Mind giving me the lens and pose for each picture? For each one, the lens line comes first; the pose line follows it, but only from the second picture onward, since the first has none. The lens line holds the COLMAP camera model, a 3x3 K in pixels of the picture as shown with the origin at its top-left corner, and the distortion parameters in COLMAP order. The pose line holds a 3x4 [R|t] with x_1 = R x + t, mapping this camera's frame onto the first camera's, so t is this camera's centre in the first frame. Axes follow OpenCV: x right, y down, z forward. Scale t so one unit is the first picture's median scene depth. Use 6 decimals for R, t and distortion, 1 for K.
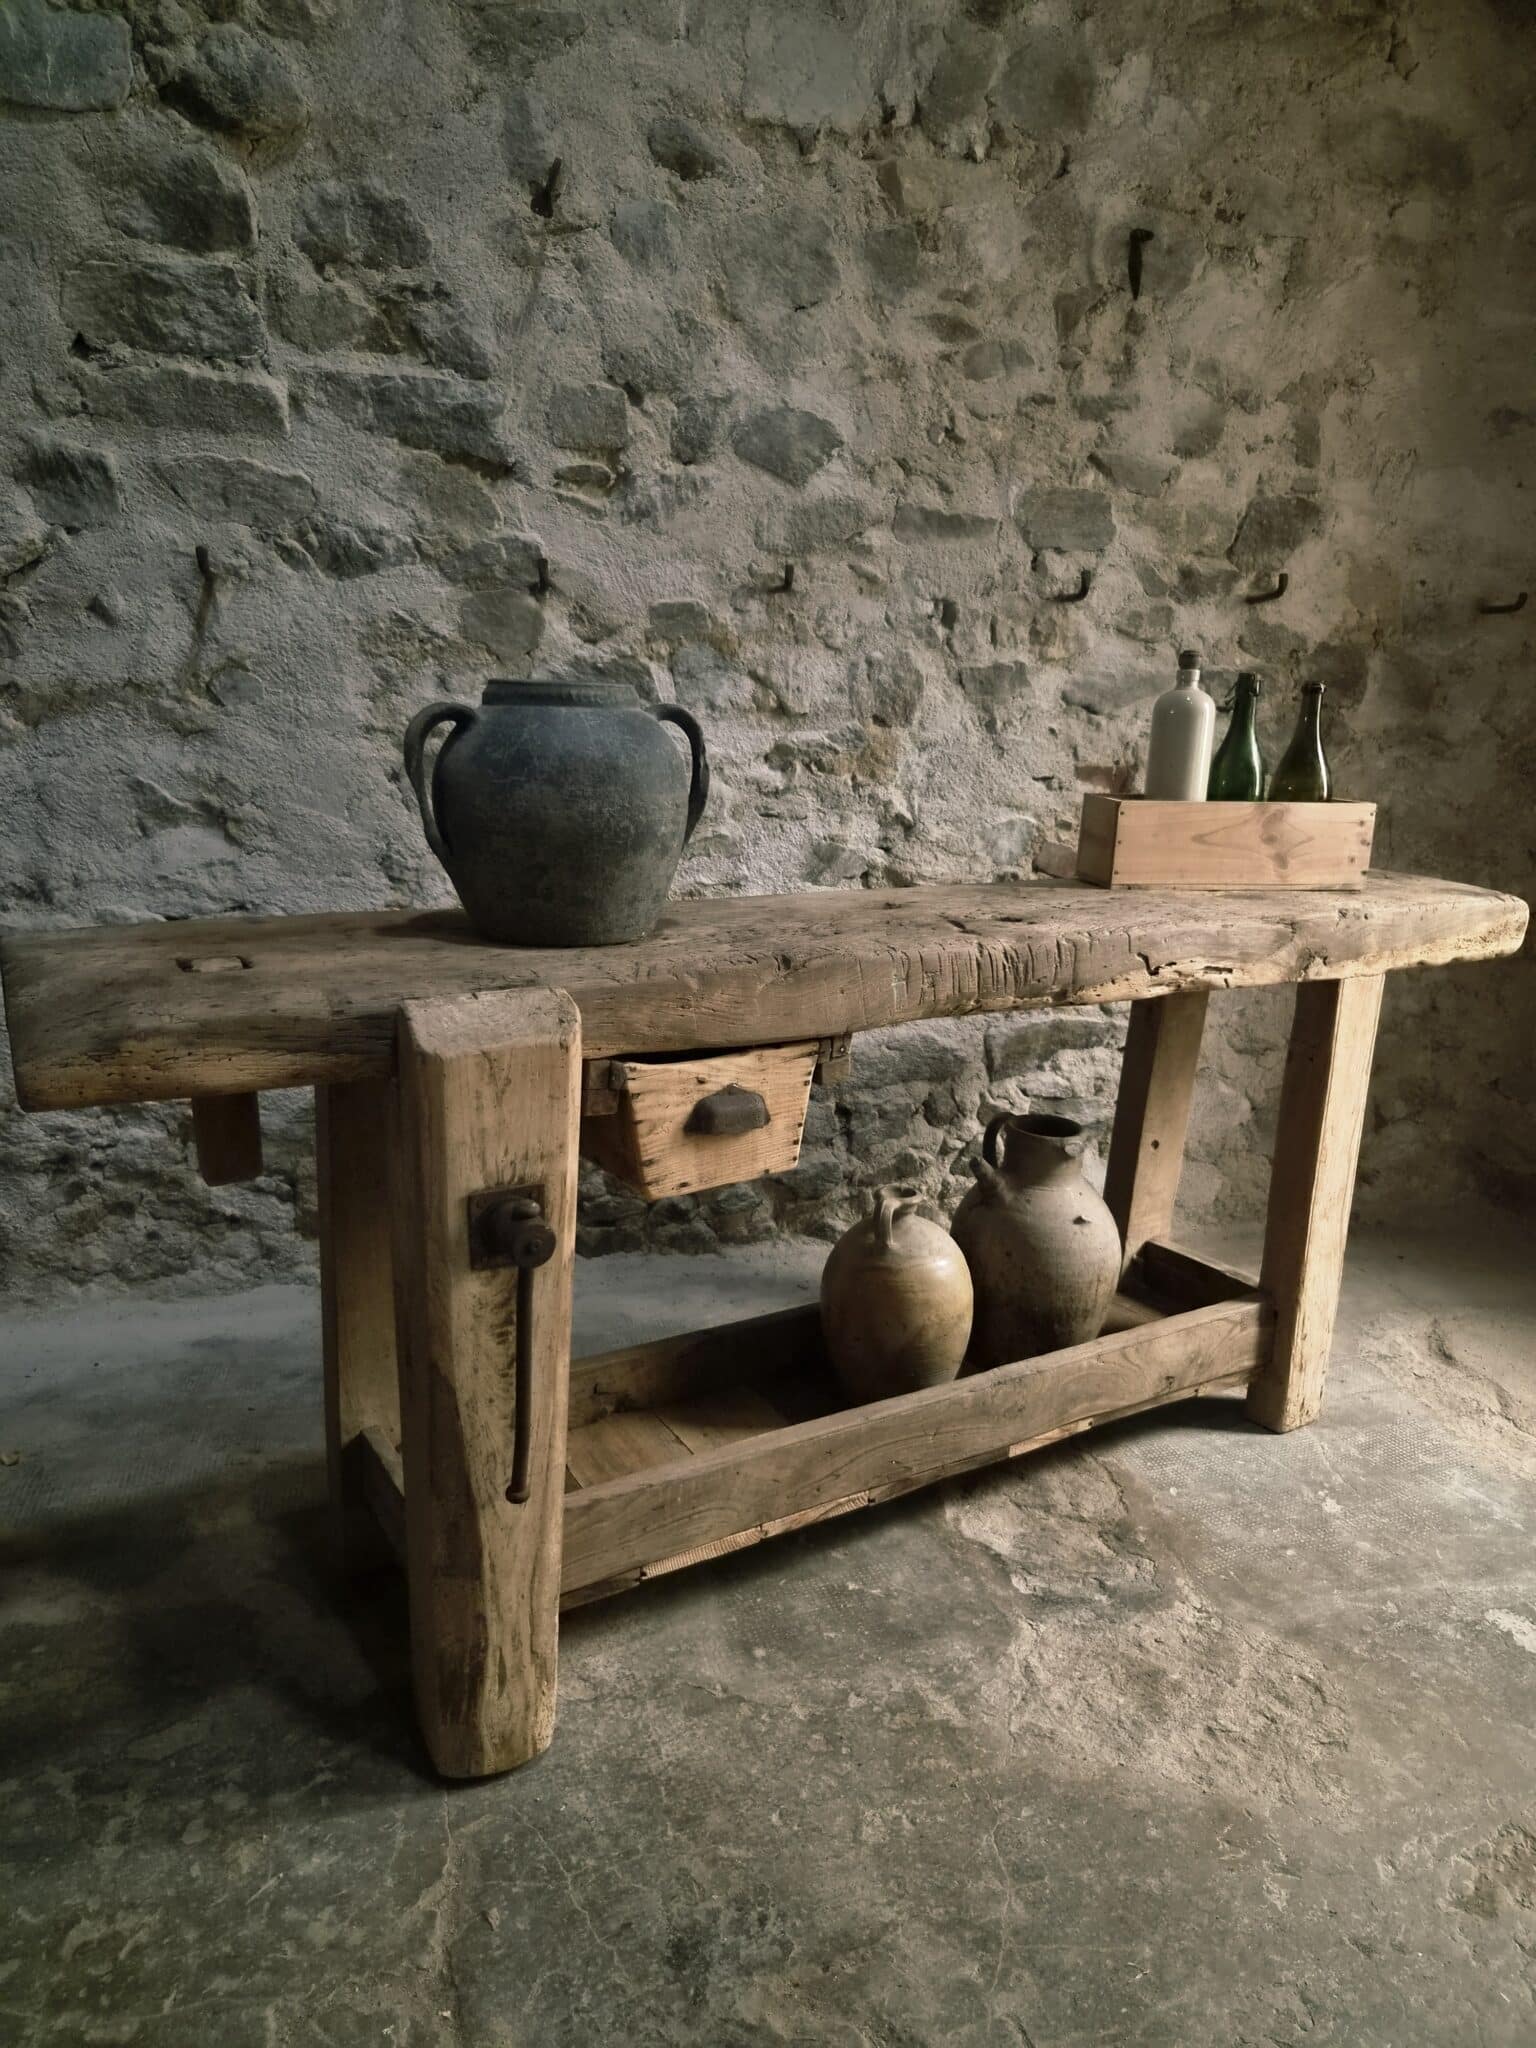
lens RADIAL K [[1389.1, 0, 770.0], [0, 1389.1, 1023.4], [0, 0, 1]] dist [0.057901, -0.048769]
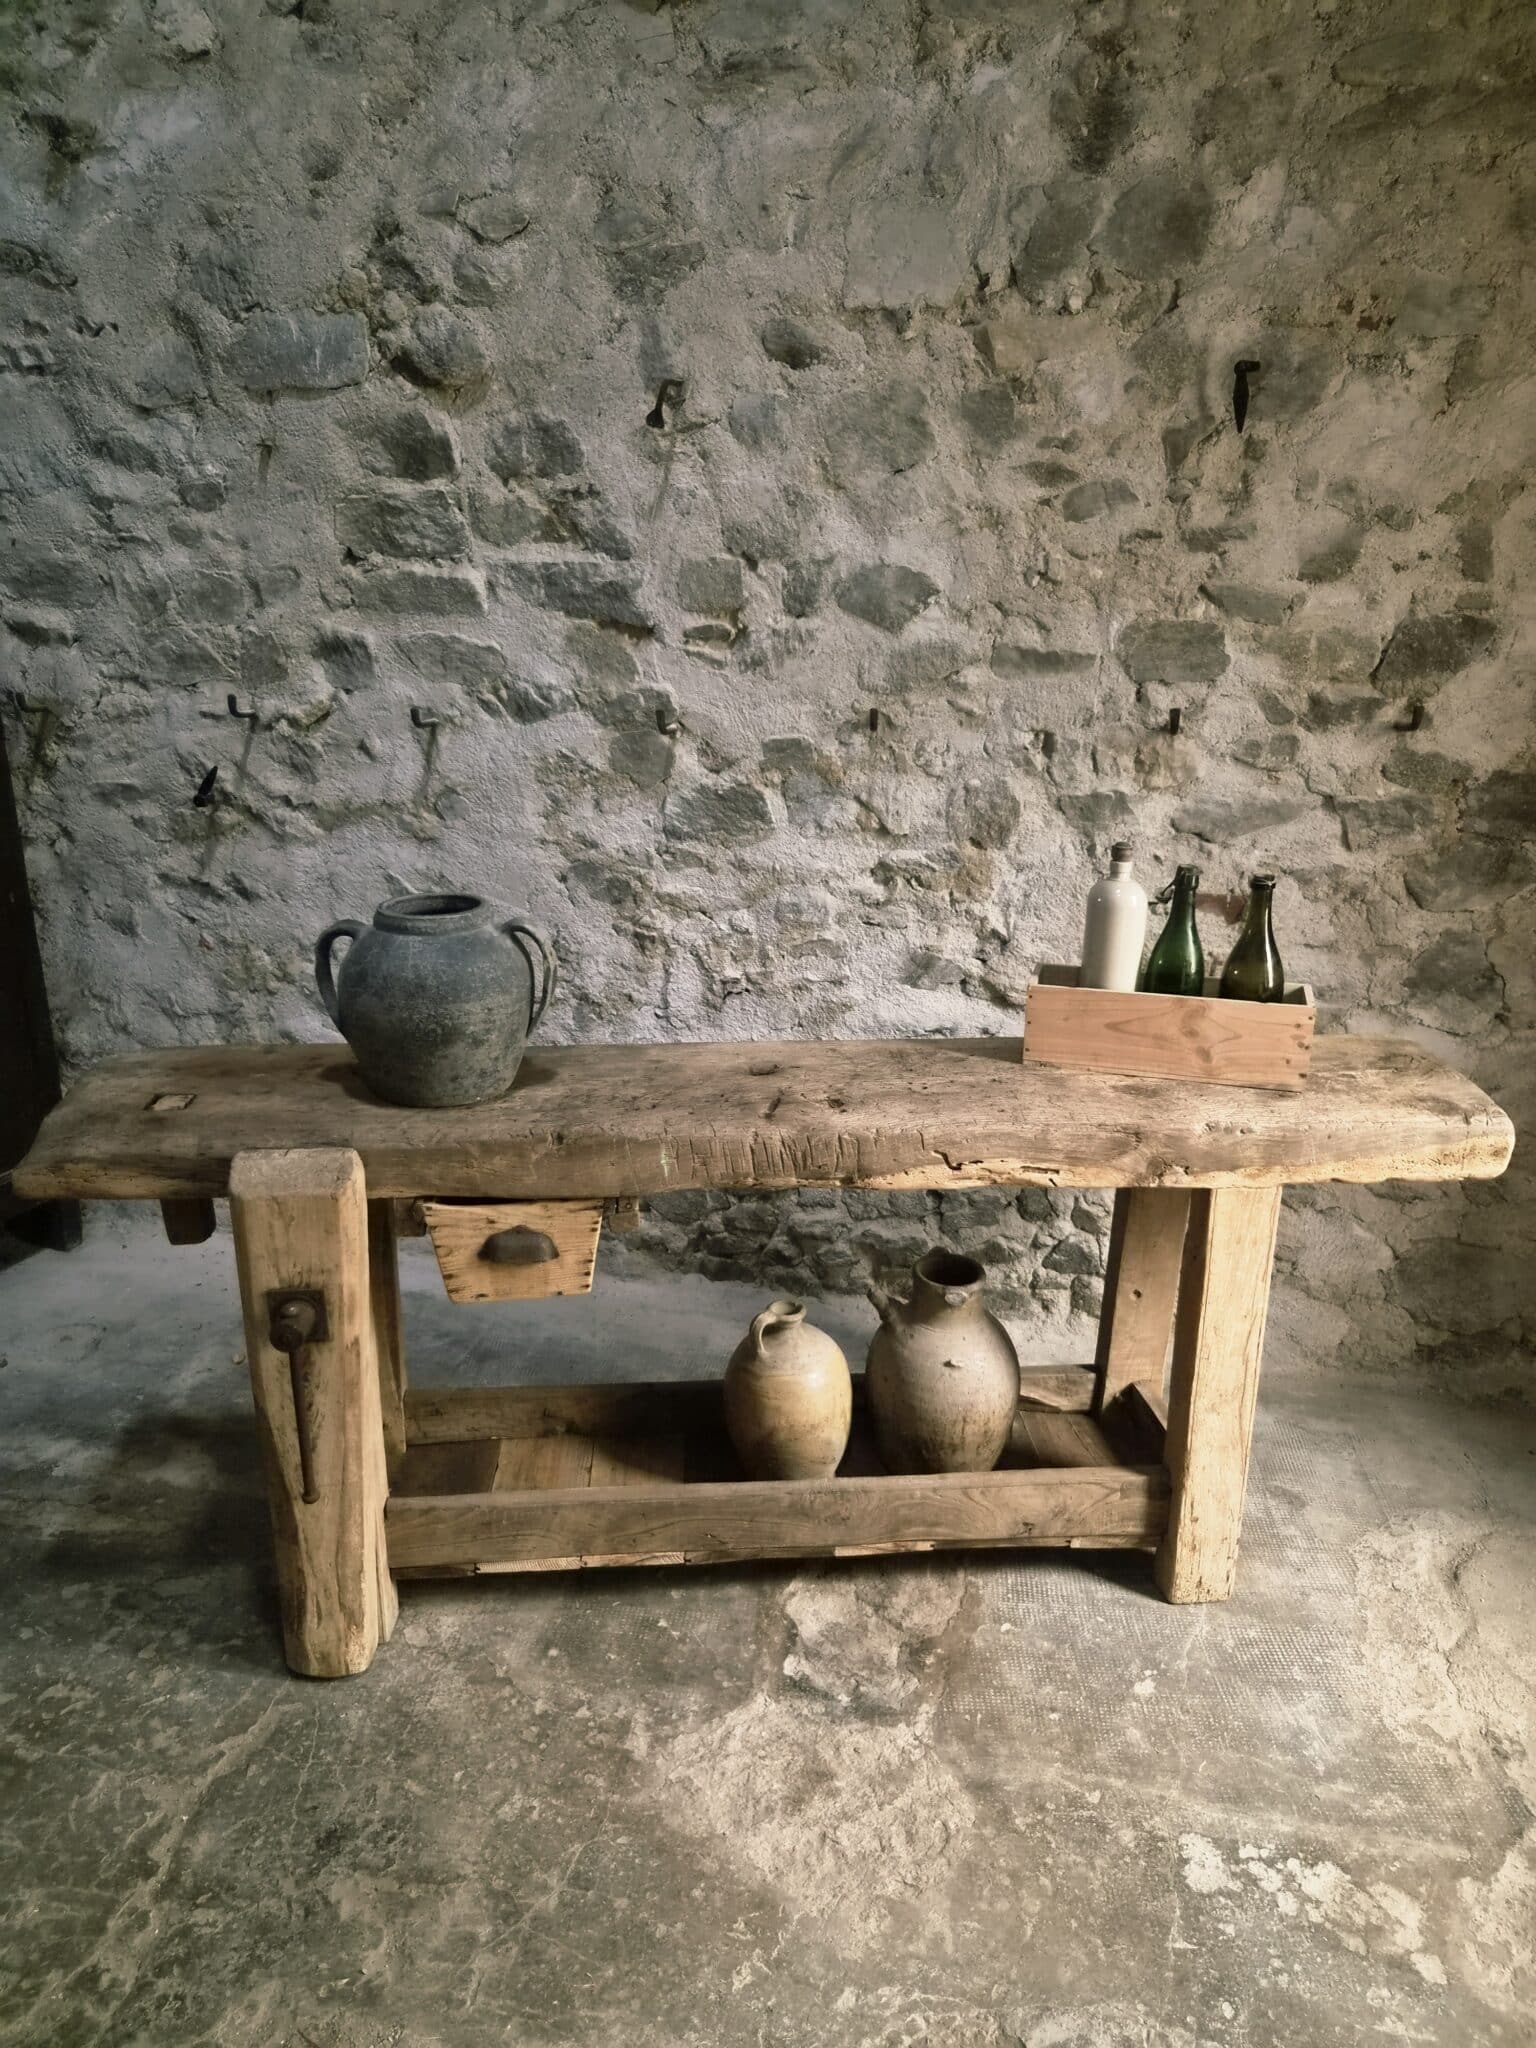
lens RADIAL K [[1389.1, 0, 767.5], [0, 1389.1, 1033.2], [0, 0, 1]] dist [0.068506, -0.057628]
pose [[0.889005, 0.117262, -0.442629, 0.463691], [-0.084876, 0.992102, 0.092358, -0.173245], [0.449963, -0.044538, 0.891936, -0.026061]]
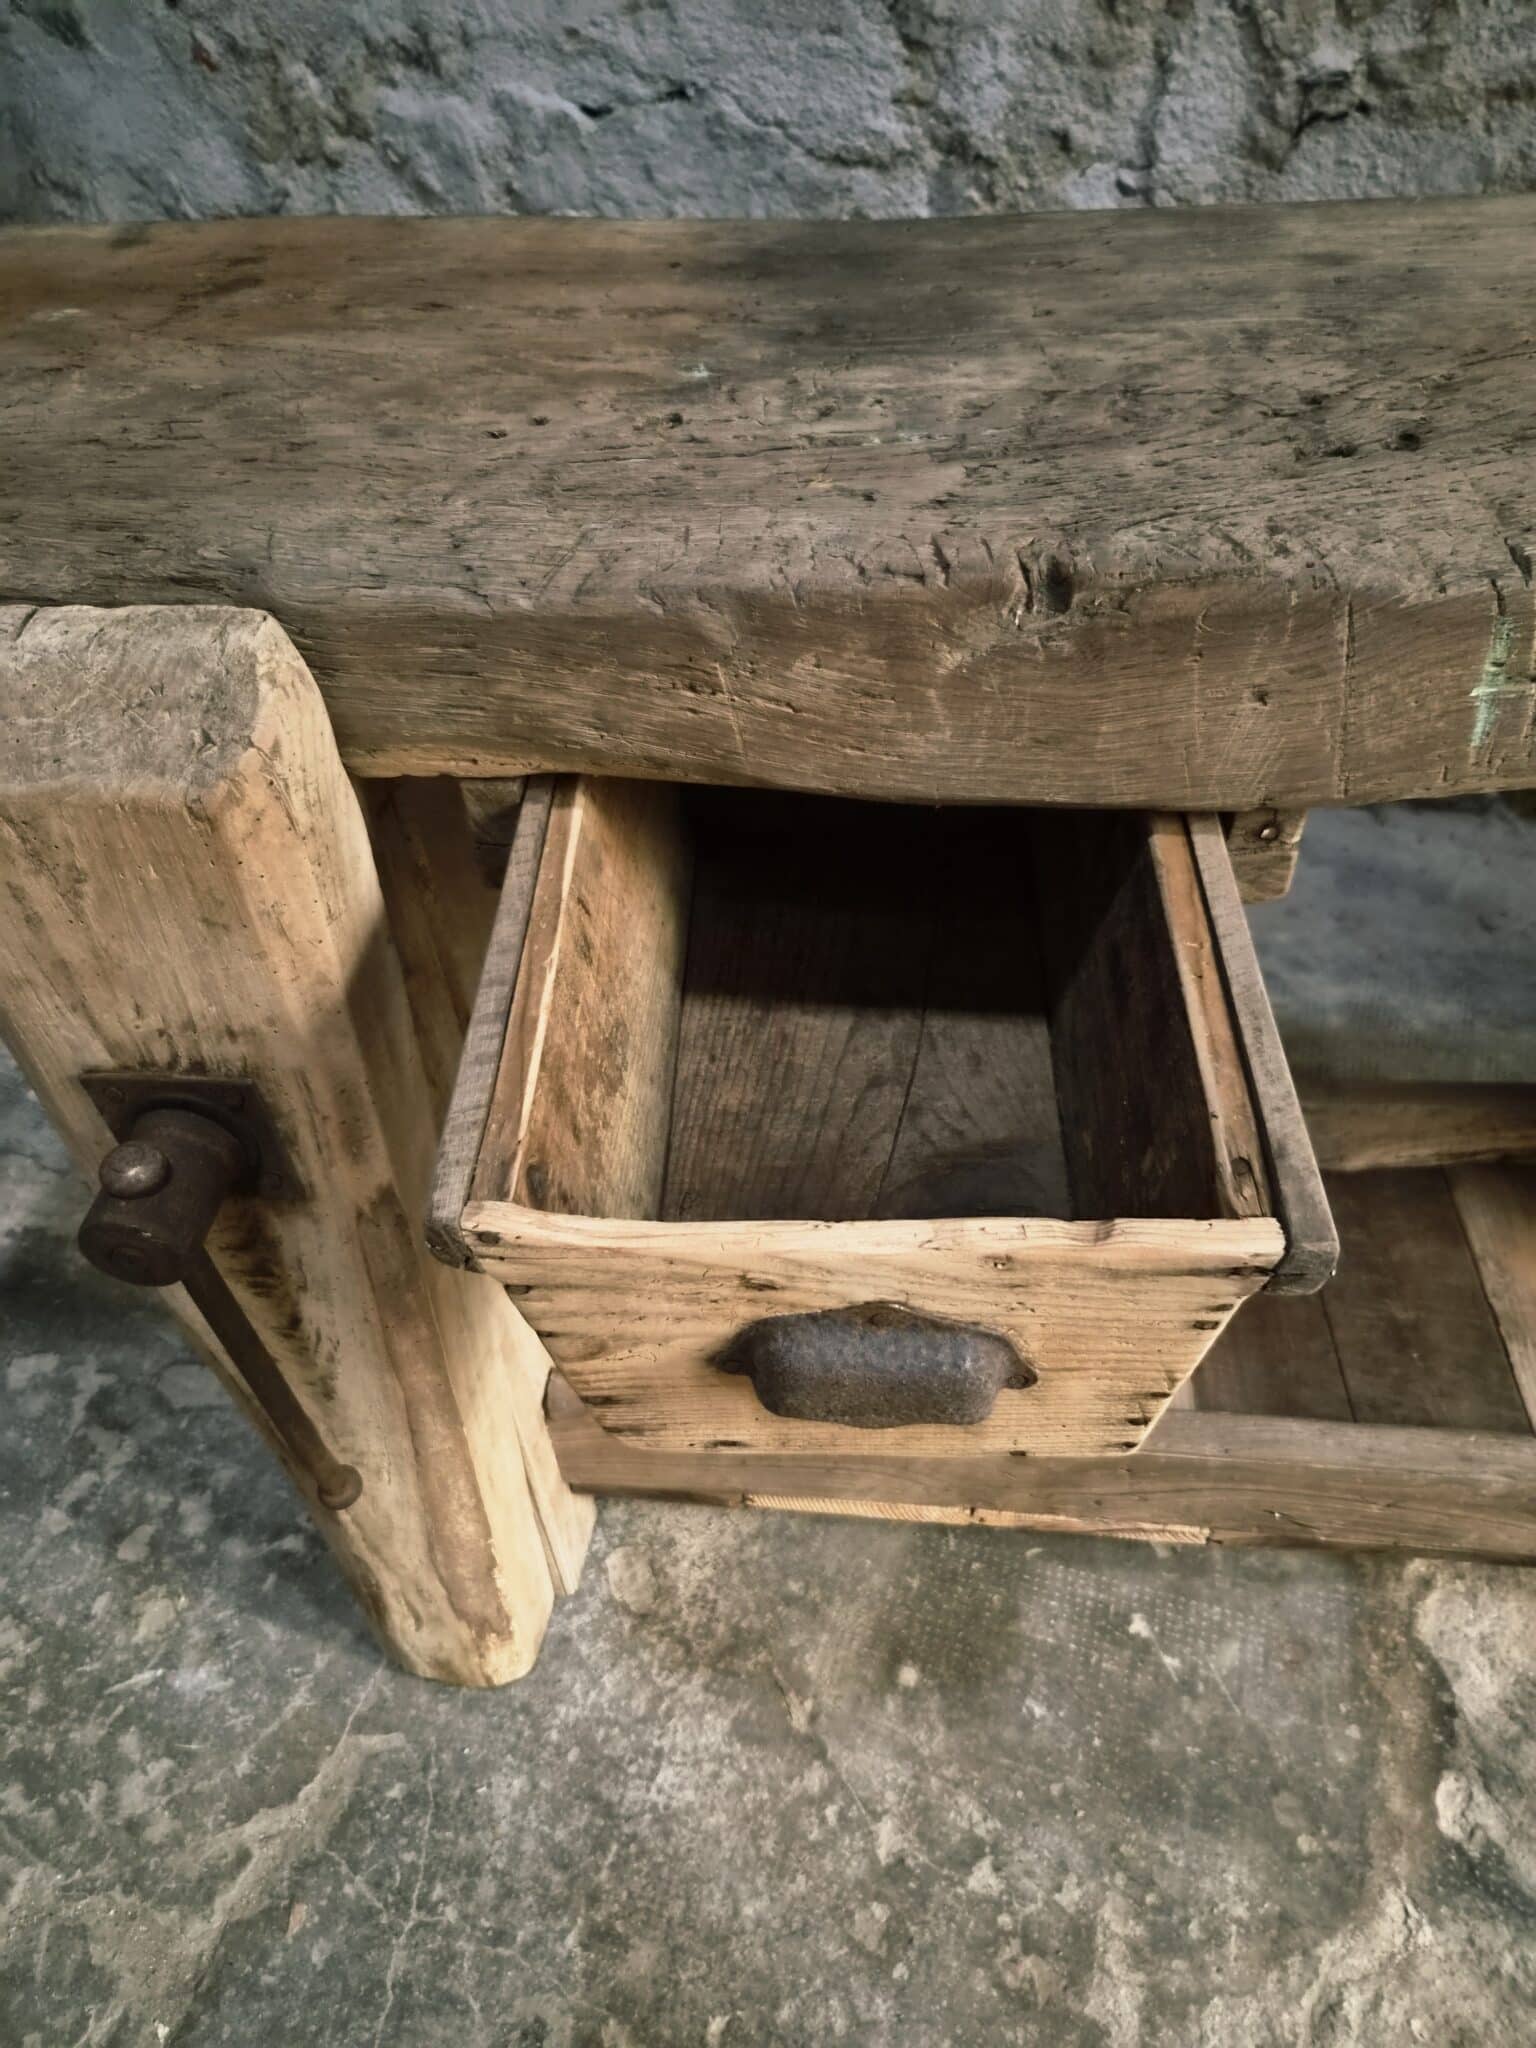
lens RADIAL K [[1403.8, 0, 759.7], [0, 1403.8, 1017.4], [0, 0, 1]] dist [0.051657, -0.047116]
pose [[0.792858, 0.368041, -0.485718, 0.093142], [-0.060290, 0.840497, 0.538452, -0.081768], [0.606417, -0.397632, 0.688583, 0.448897]]
